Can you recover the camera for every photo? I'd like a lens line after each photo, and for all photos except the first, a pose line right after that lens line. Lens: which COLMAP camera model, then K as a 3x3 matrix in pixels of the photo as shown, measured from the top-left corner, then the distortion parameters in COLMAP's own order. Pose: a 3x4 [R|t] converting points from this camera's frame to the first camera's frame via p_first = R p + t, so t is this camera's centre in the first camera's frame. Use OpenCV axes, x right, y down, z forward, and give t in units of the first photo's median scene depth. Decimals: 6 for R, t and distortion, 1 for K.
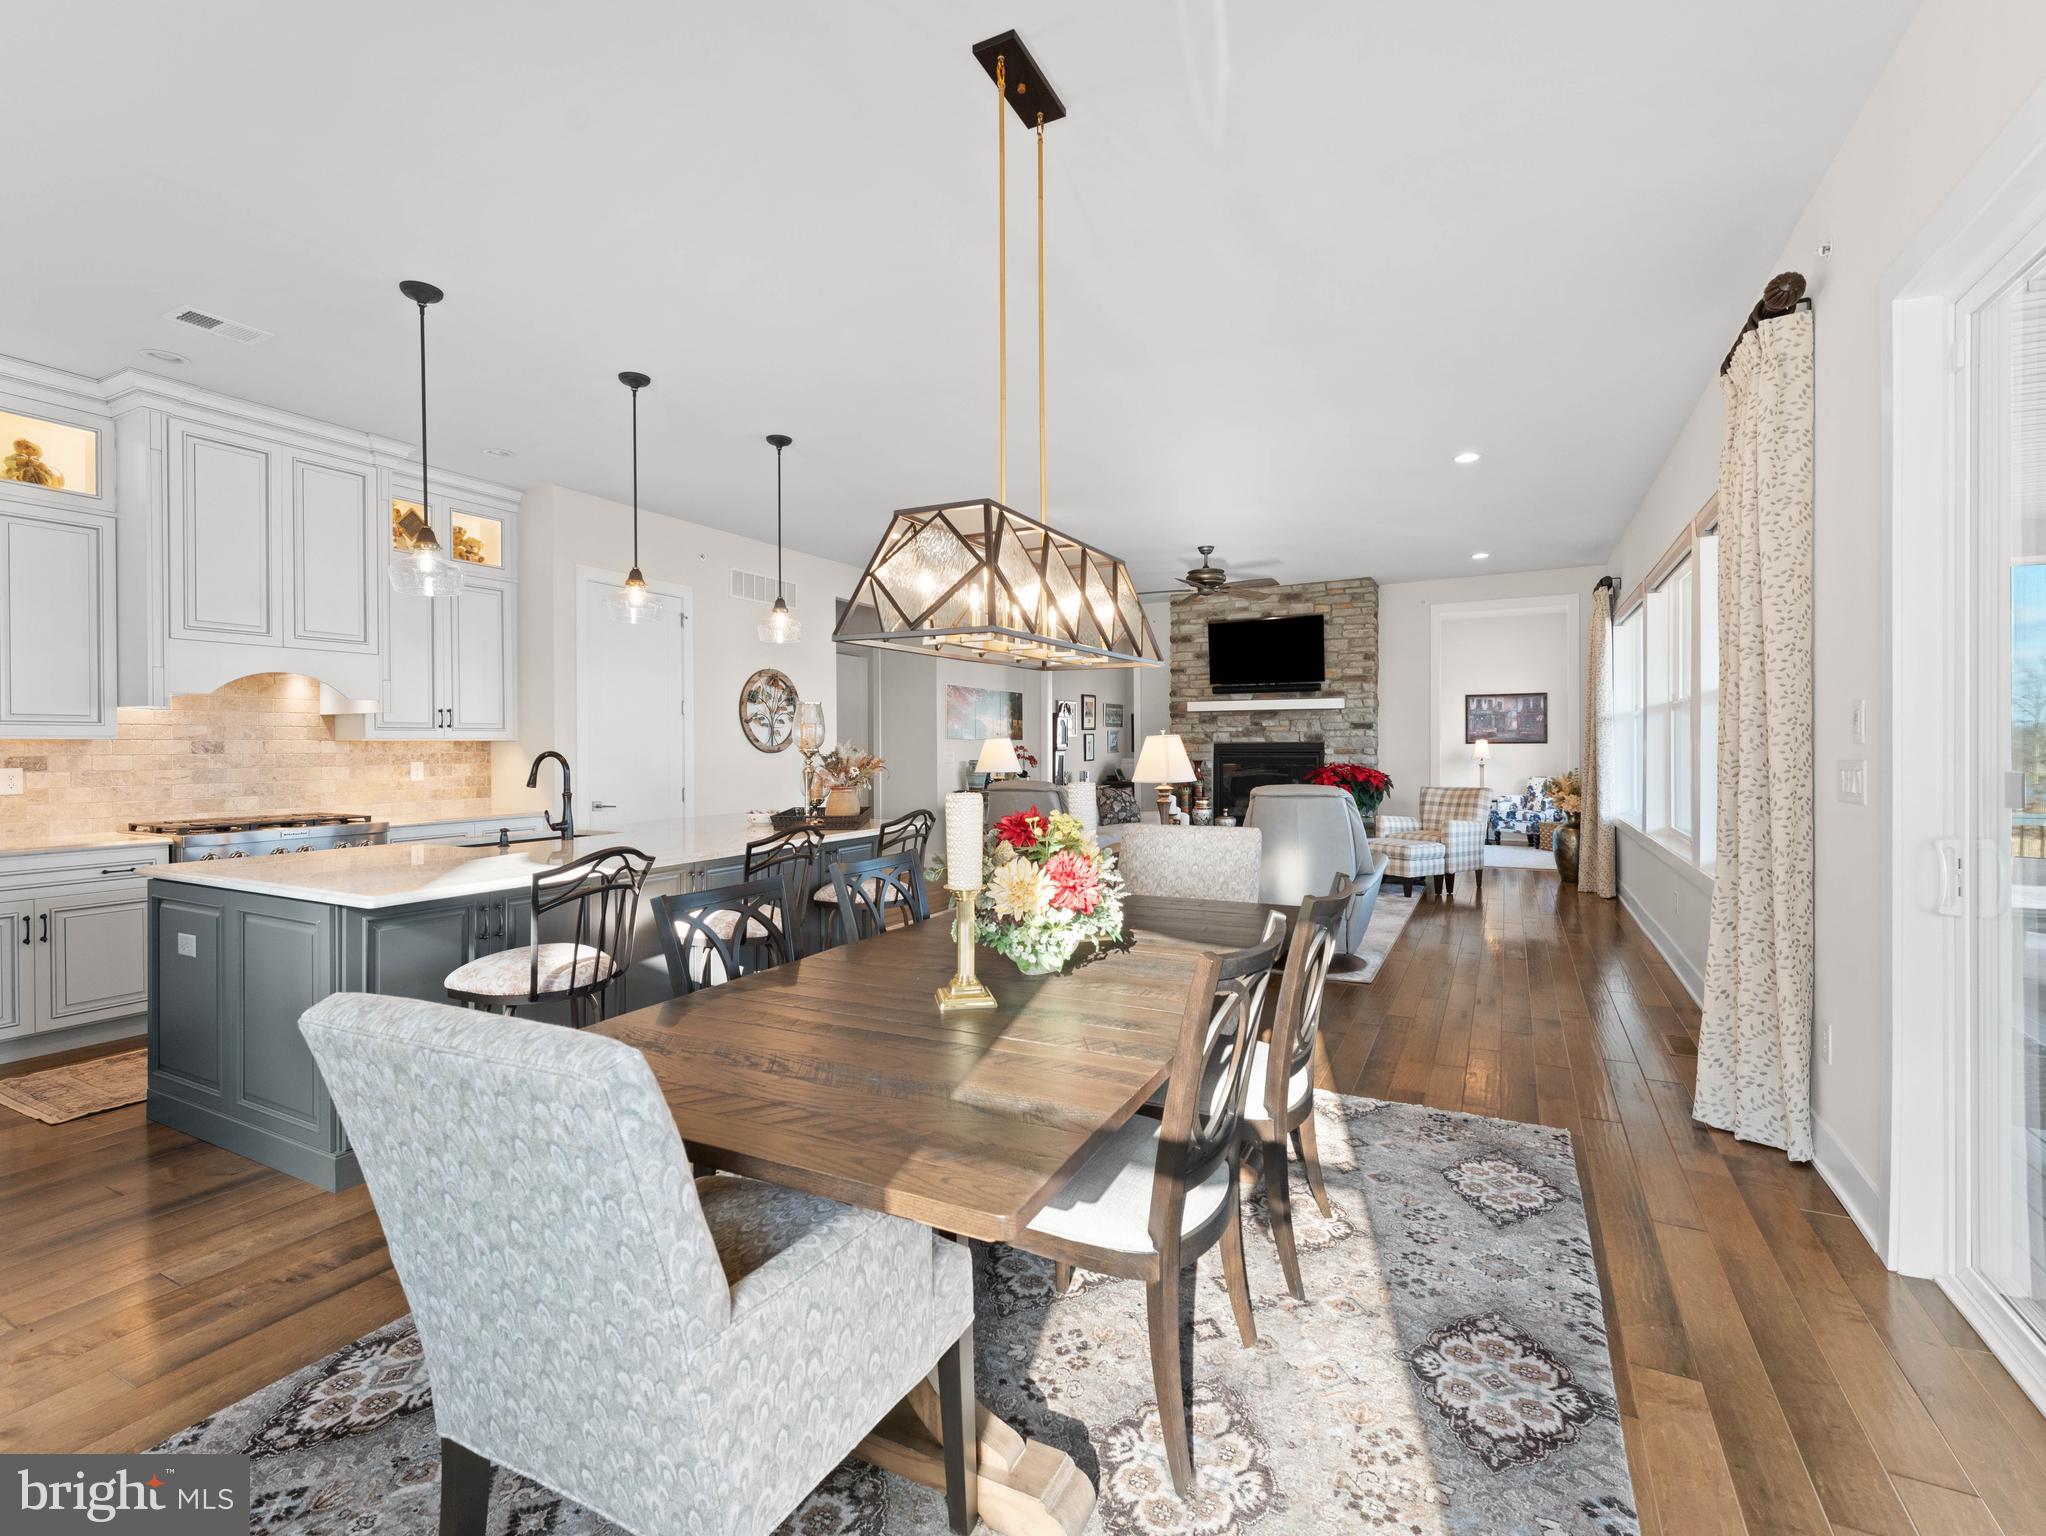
lens RADIAL K [[926.3, 0, 1021.1], [0, 926.3, 752.2], [0, 0, 1]] dist [-0.001346, 0.000271]
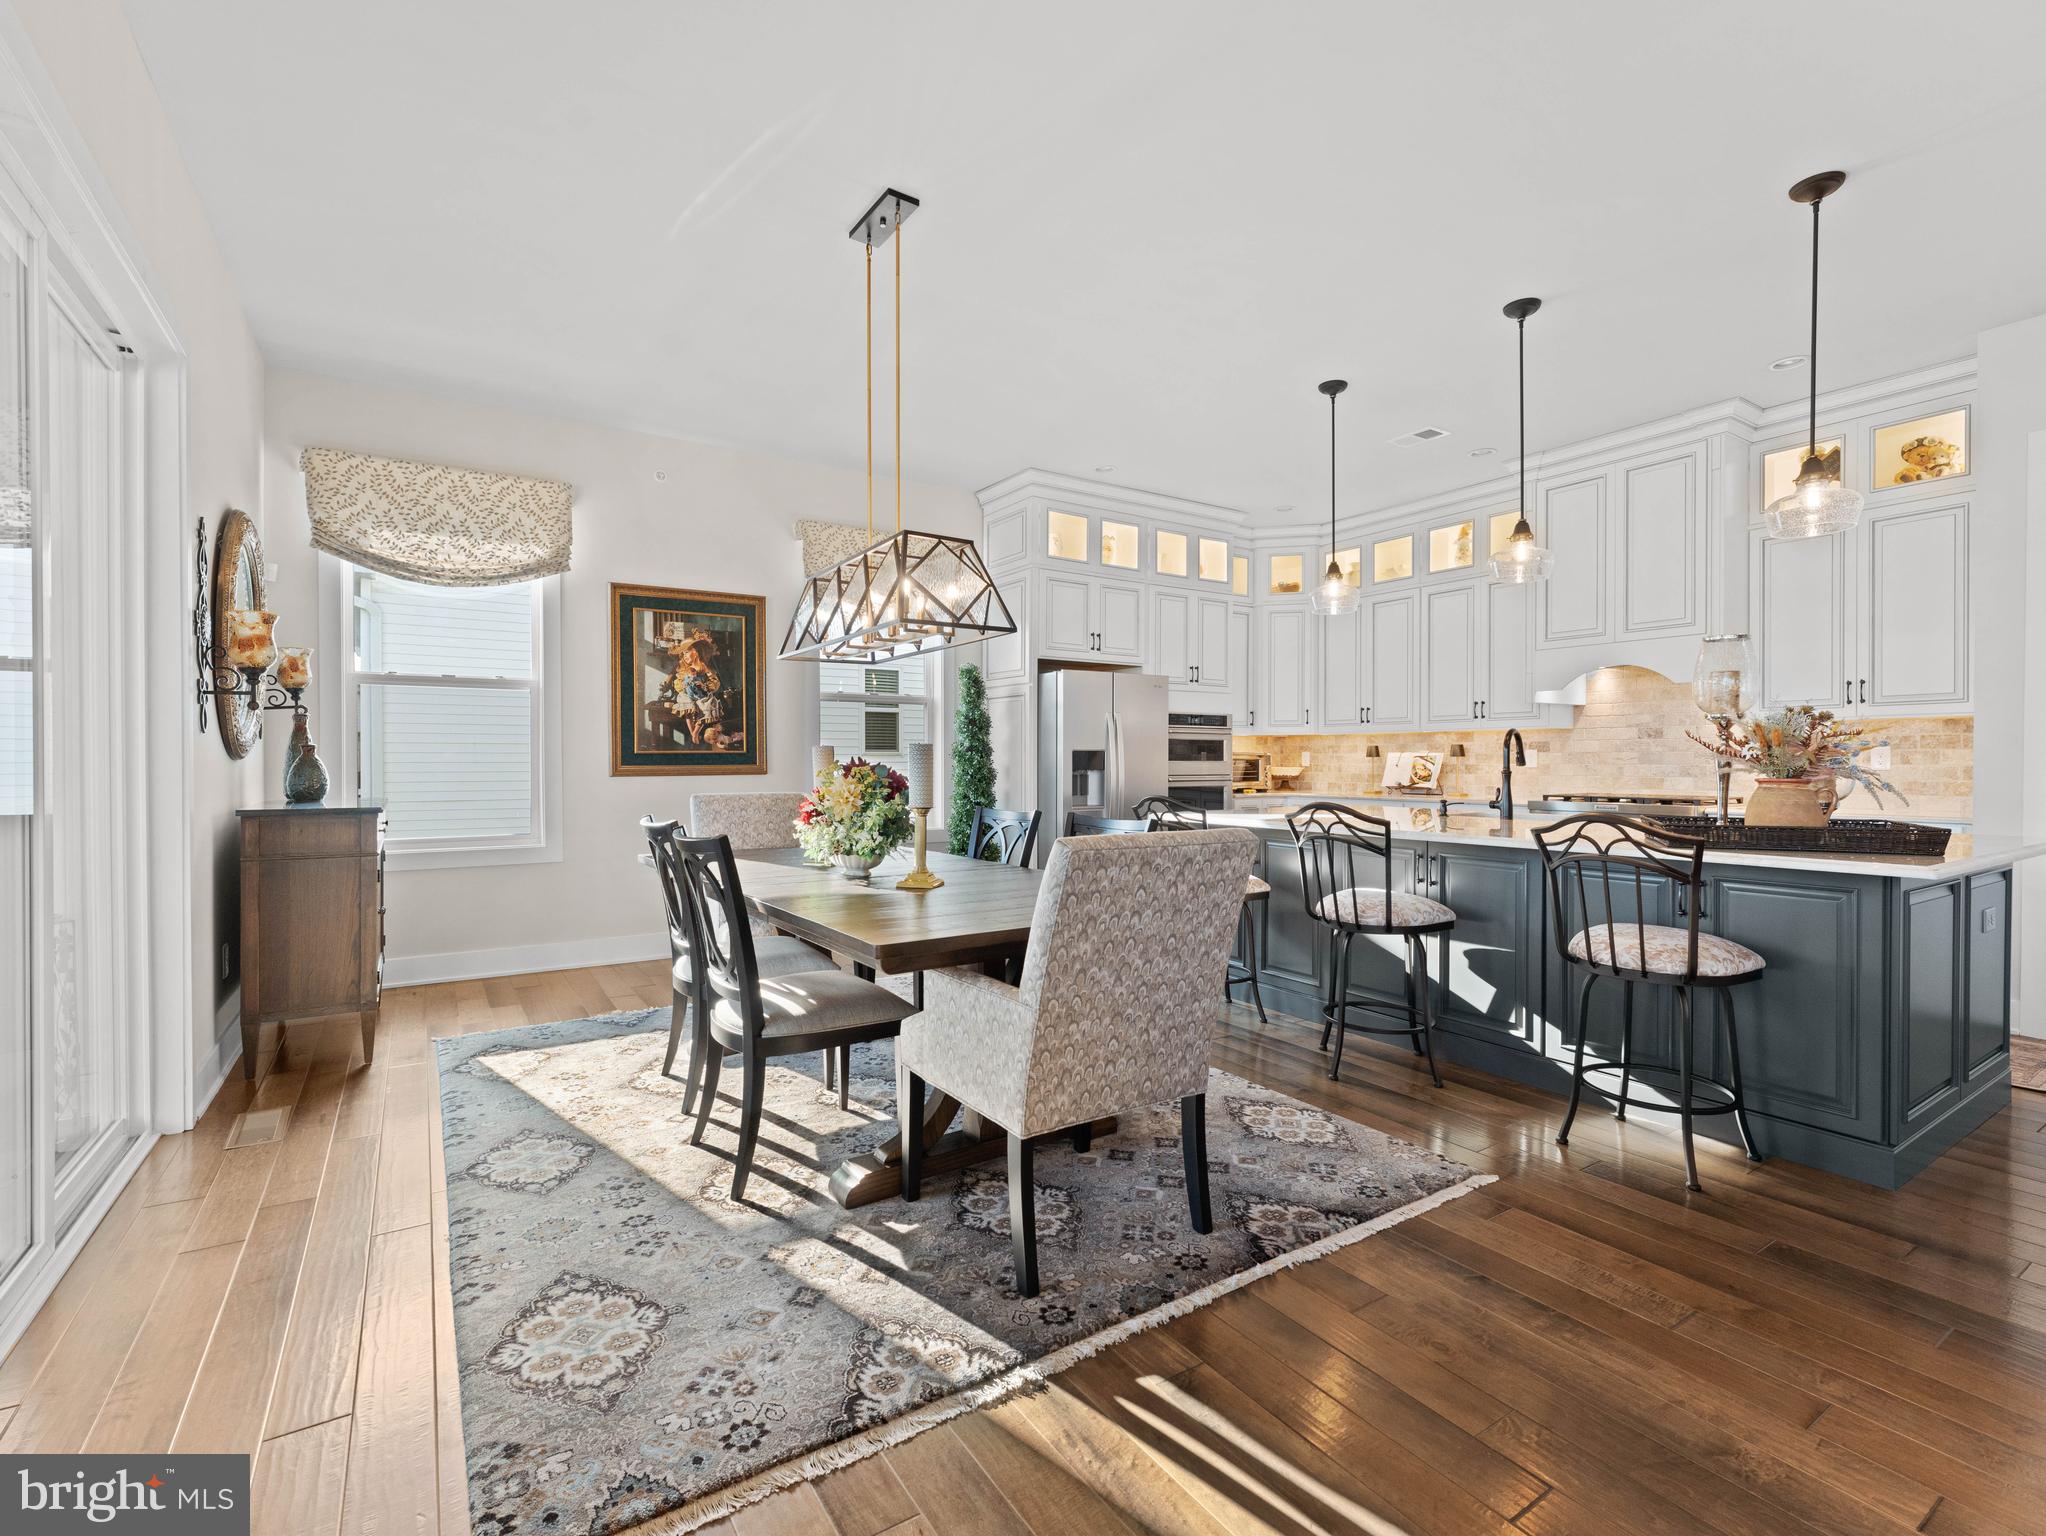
lens RADIAL K [[926.3, 0, 1019.1], [0, 926.3, 770.8], [0, 0, 1]] dist [-0.001346, 0.000271]
pose [[-0.491564, 0.012868, -0.870746, 0.296288], [-0.003908, 0.999848, 0.016983, 0.014480], [0.870833, 0.011751, -0.491439, 0.503975]]
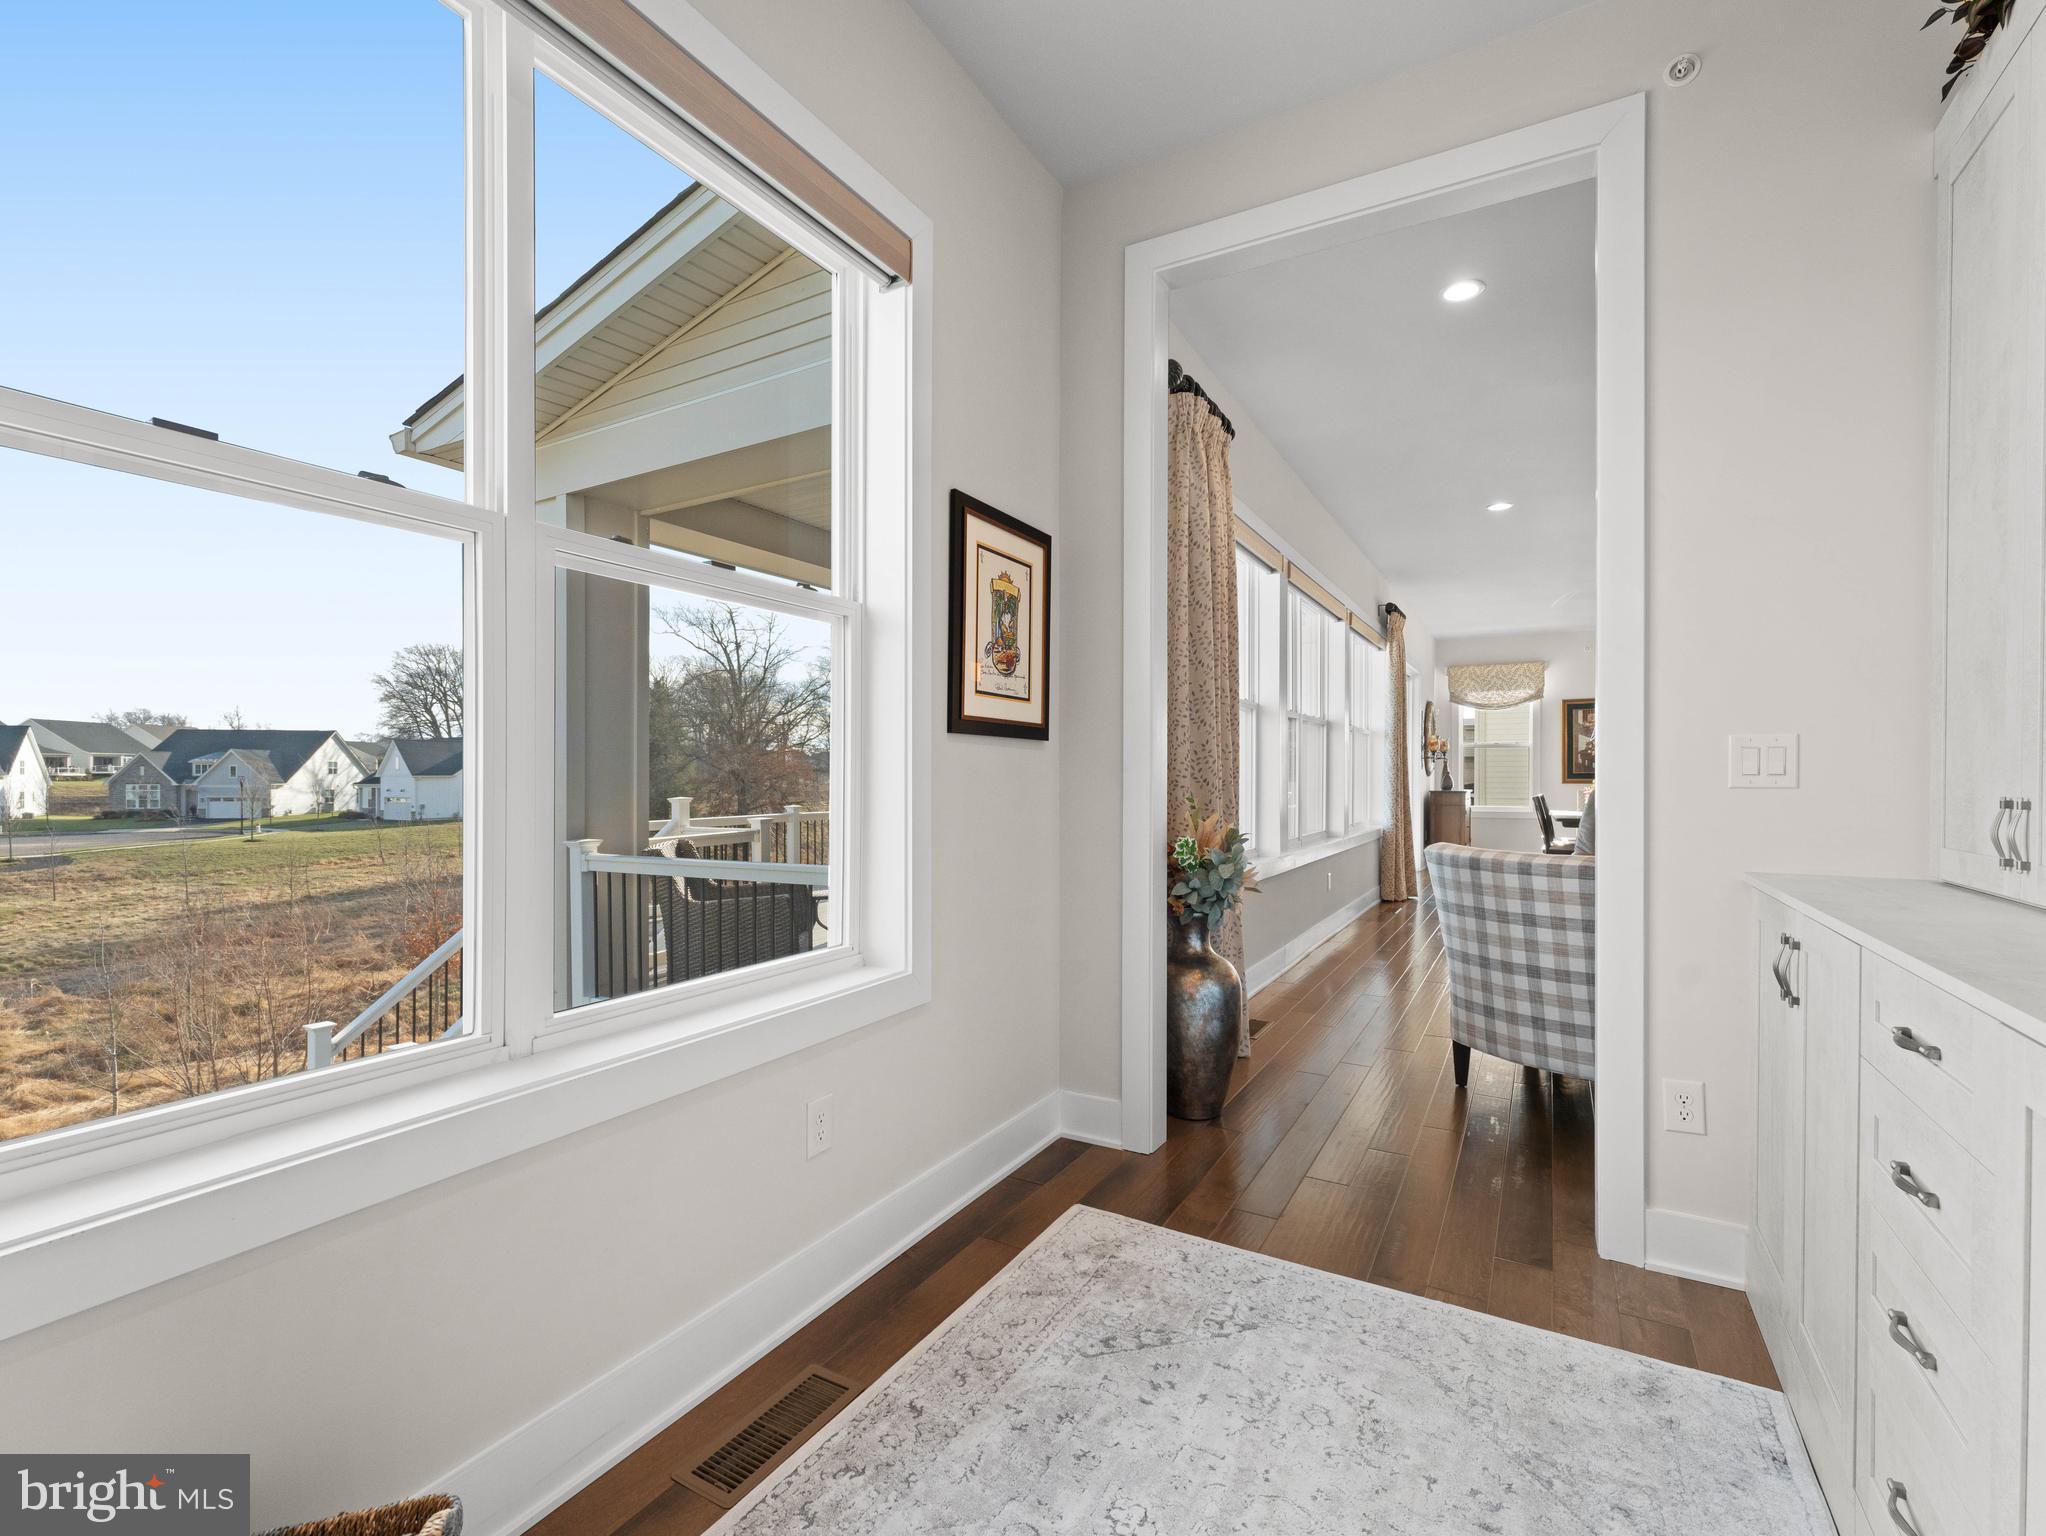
lens RADIAL K [[926.3, 0, 1026.7], [0, 926.3, 772.6], [0, 0, 1]] dist [-0.001346, 0.000271]
pose [[-0.999507, 0.001515, 0.031368, 0.664896], [0.001666, 0.999987, 0.004777, 0.004911], [-0.031361, 0.004827, -0.999496, 1.396970]]
